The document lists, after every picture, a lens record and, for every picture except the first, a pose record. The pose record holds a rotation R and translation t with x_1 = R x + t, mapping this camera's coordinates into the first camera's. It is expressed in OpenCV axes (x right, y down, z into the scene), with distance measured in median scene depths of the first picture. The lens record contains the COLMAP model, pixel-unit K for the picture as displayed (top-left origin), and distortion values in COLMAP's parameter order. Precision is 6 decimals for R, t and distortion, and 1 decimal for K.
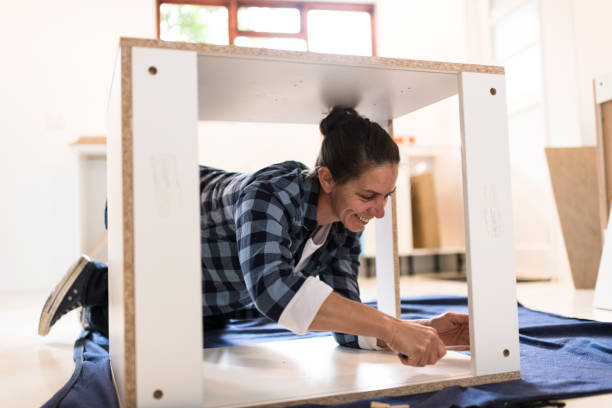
lens RADIAL K [[625.7, 0, 307.0], [0, 625.7, 201.8], [0, 0, 1]] dist [-0.009385, 0.000000]
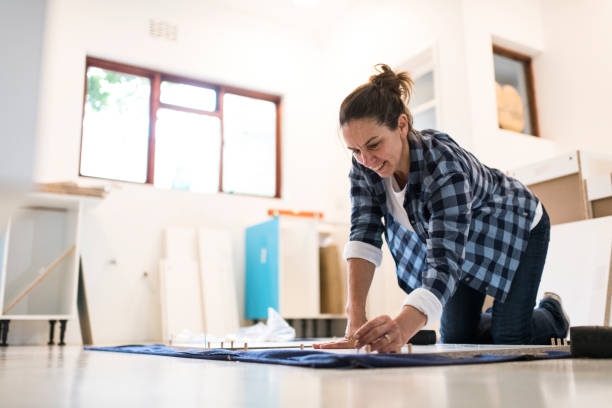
lens RADIAL K [[625.7, 0, 305.5], [0, 625.7, 204.0], [0, 0, 1]] dist [-0.009385, 0.000000]
pose [[0.946257, 0.093474, 0.309612, -0.210844], [-0.045147, 0.986127, -0.159736, 0.062474], [-0.320248, 0.137173, 0.937350, -0.057003]]
